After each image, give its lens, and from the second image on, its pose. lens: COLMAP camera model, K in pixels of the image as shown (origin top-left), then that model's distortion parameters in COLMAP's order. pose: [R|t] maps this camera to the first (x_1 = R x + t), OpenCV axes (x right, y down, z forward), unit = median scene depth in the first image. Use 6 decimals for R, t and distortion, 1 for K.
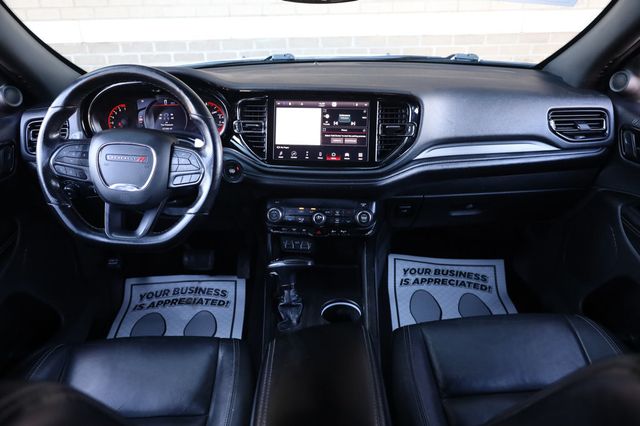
lens RADIAL K [[497.5, 0, 319.8], [0, 497.5, 214.2], [0, 0, 1]] dist [-0.022683, 0.021636]
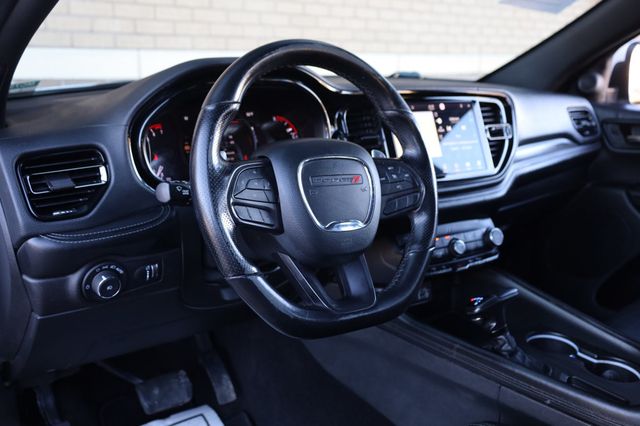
lens RADIAL K [[598.1, 0, 318.8], [0, 598.1, 209.7], [0, 0, 1]] dist [0.018486, 0.000000]
pose [[0.779863, -0.129768, 0.612352, -0.745219], [0.241374, 0.964960, -0.102910, -0.004926], [-0.577541, 0.228061, 0.783859, 0.379726]]
